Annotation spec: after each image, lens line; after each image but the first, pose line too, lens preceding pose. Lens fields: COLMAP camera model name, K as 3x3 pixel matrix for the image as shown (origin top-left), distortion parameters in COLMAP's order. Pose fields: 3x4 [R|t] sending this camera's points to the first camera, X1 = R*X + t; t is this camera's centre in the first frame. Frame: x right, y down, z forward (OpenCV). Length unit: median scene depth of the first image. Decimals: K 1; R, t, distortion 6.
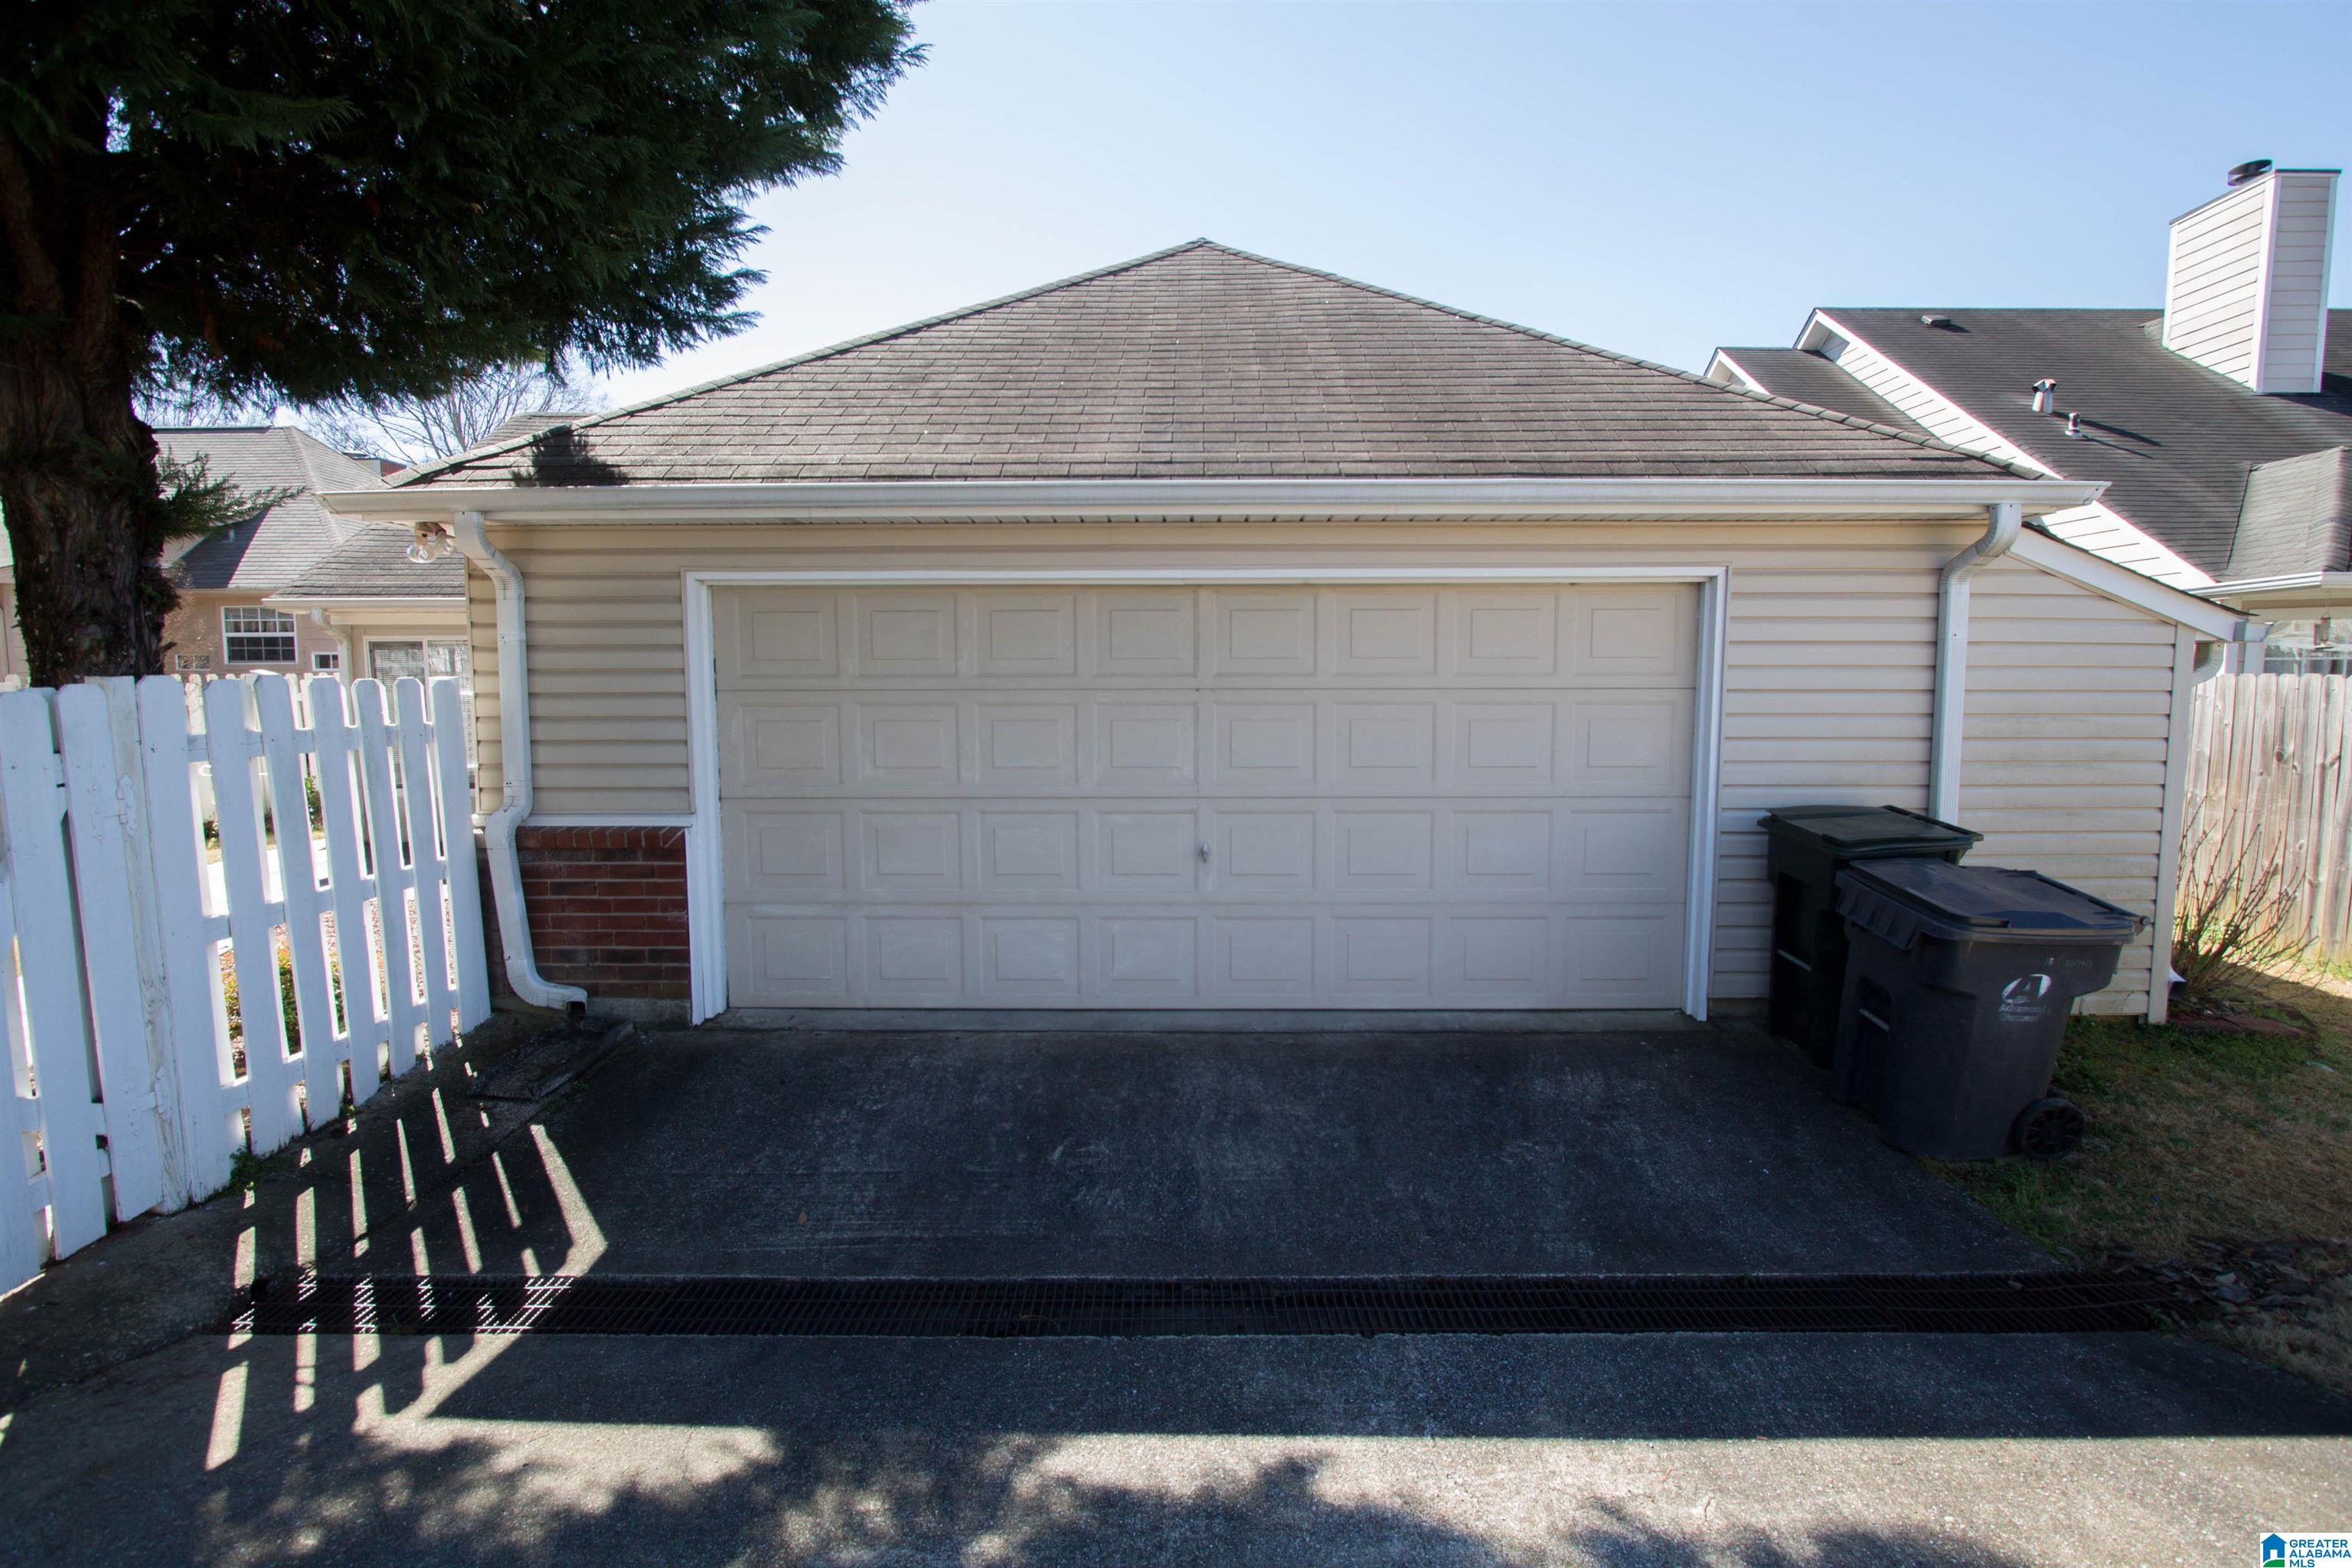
lens RADIAL K [[1127.9, 0, 1178.5], [0, 1127.9, 776.2], [0, 0, 1]] dist [-0.009783, -0.000734]
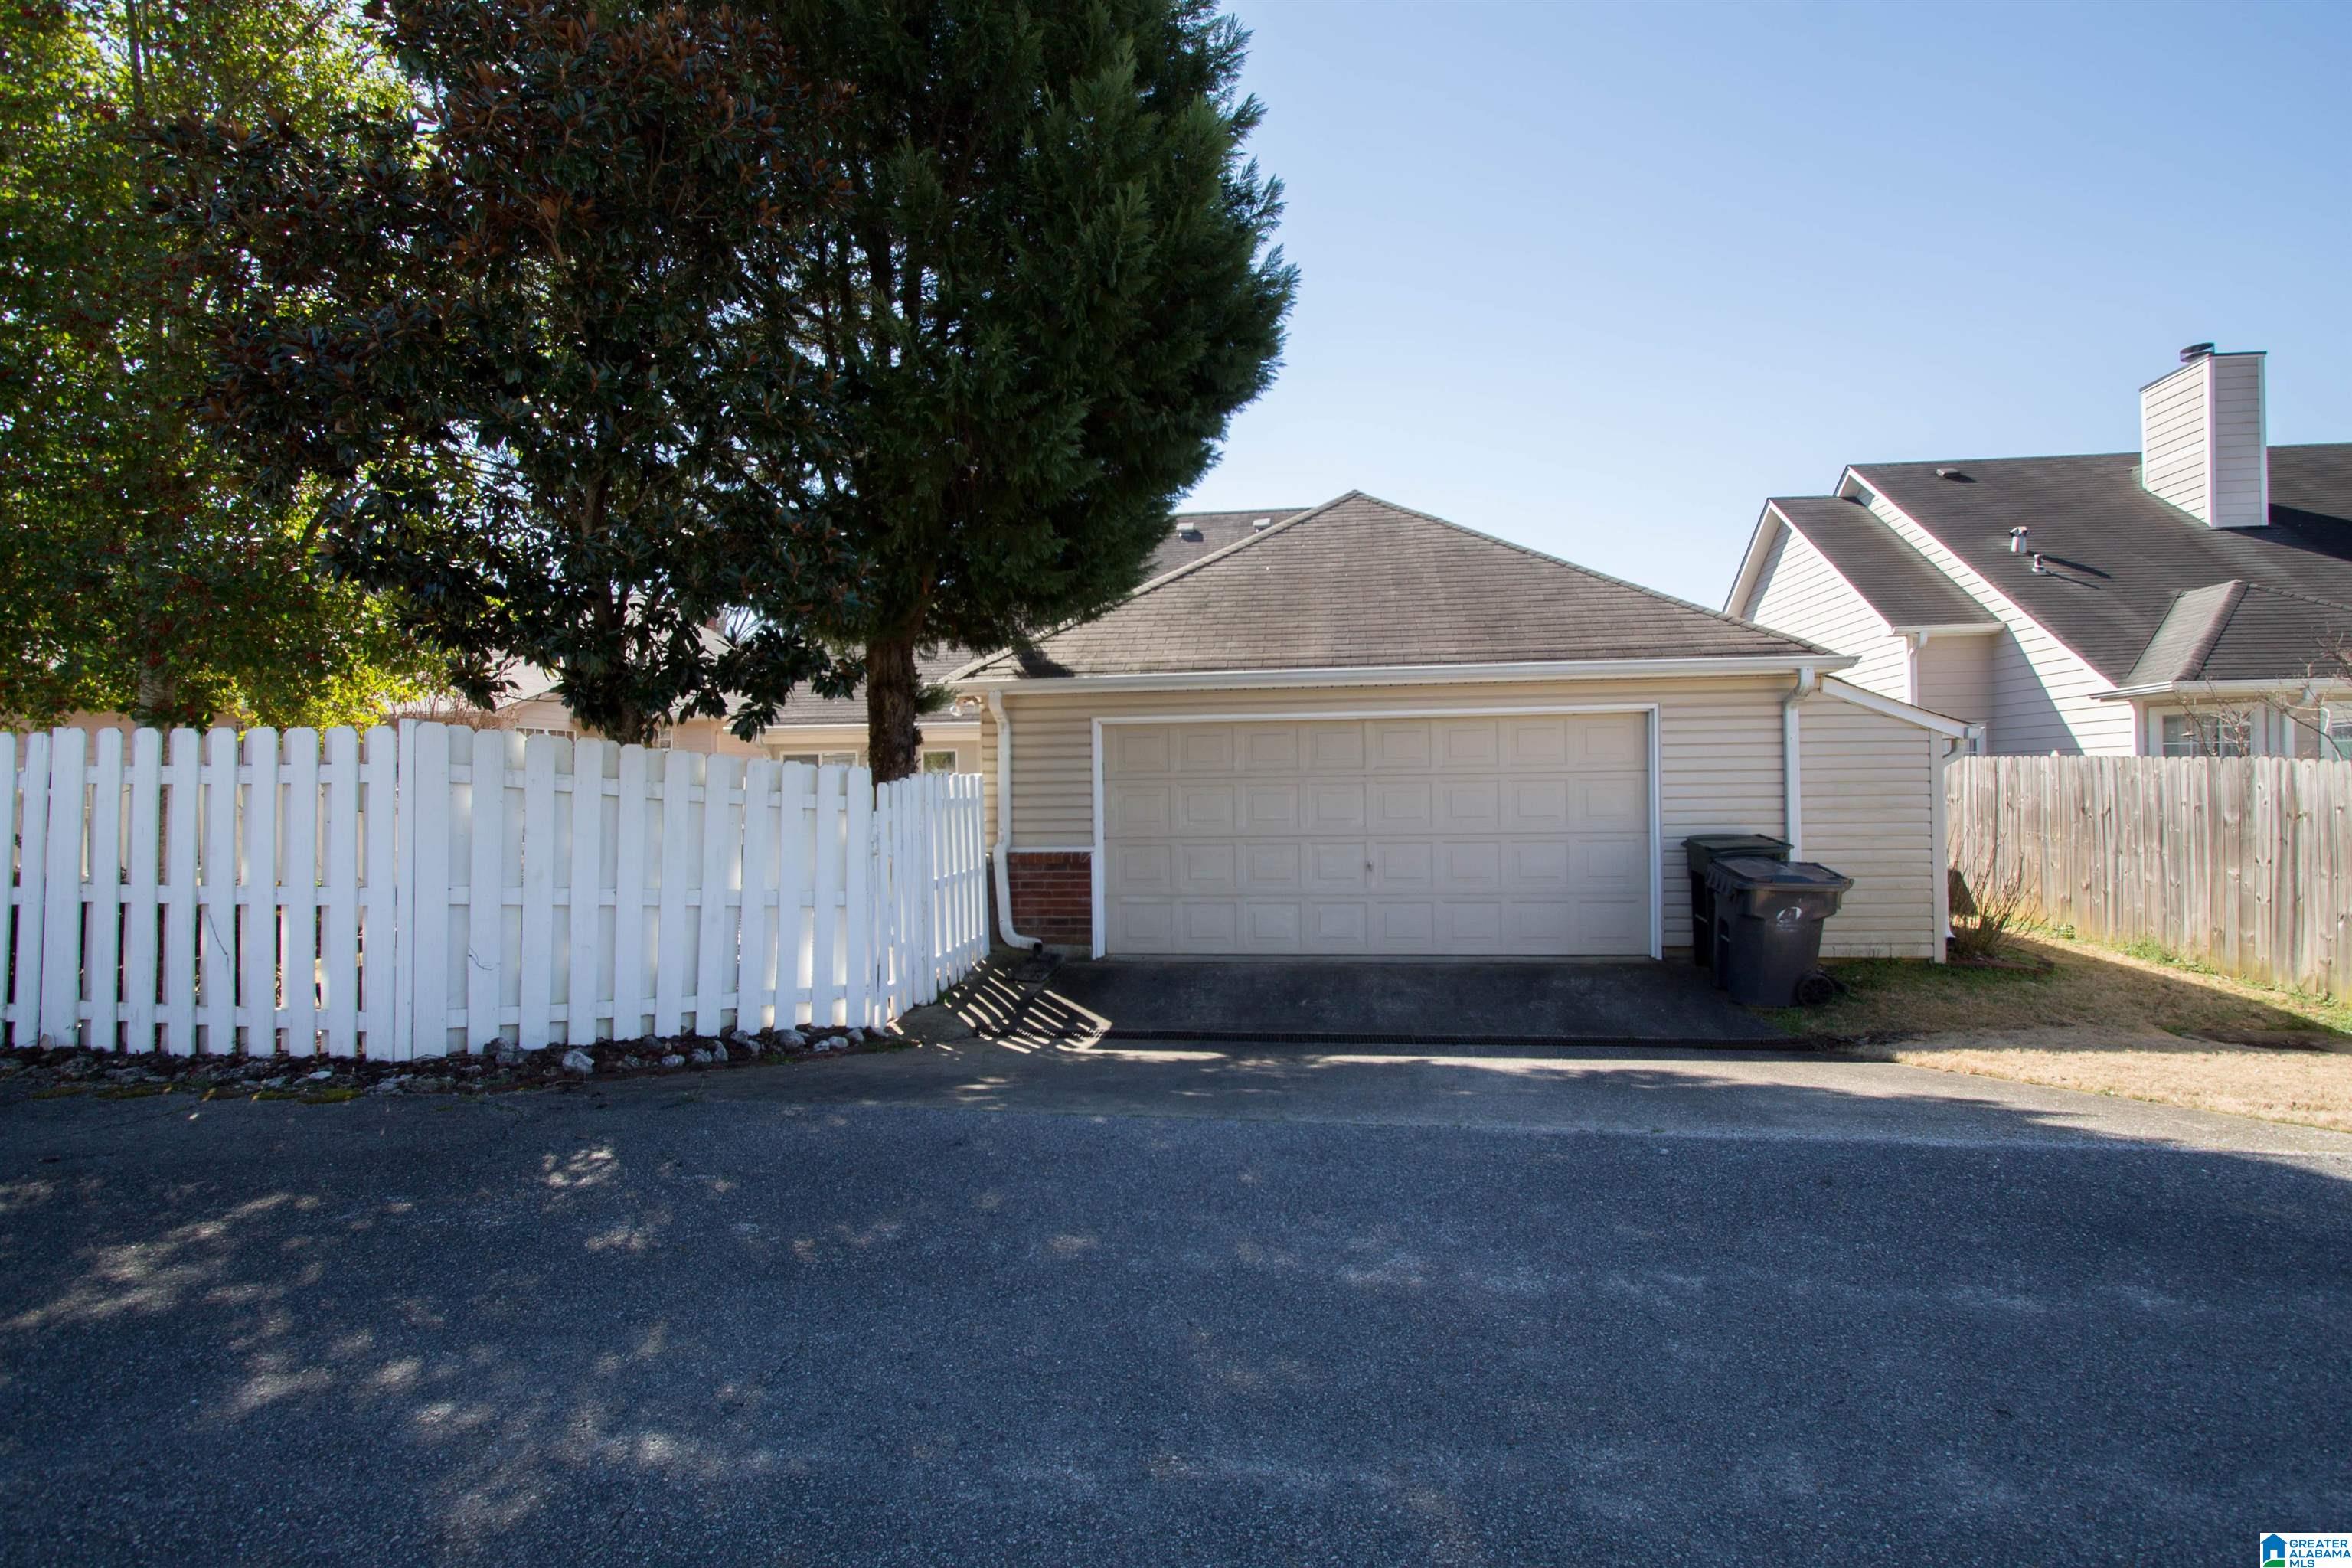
lens RADIAL K [[1127.9, 0, 1189.5], [0, 1127.9, 788.8], [0, 0, 1]] dist [-0.009783, -0.000734]
pose [[0.994109, -0.013793, -0.107500, -0.070138], [0.005604, 0.997084, -0.076105, 0.082599], [0.108236, 0.075054, 0.991288, -0.845041]]
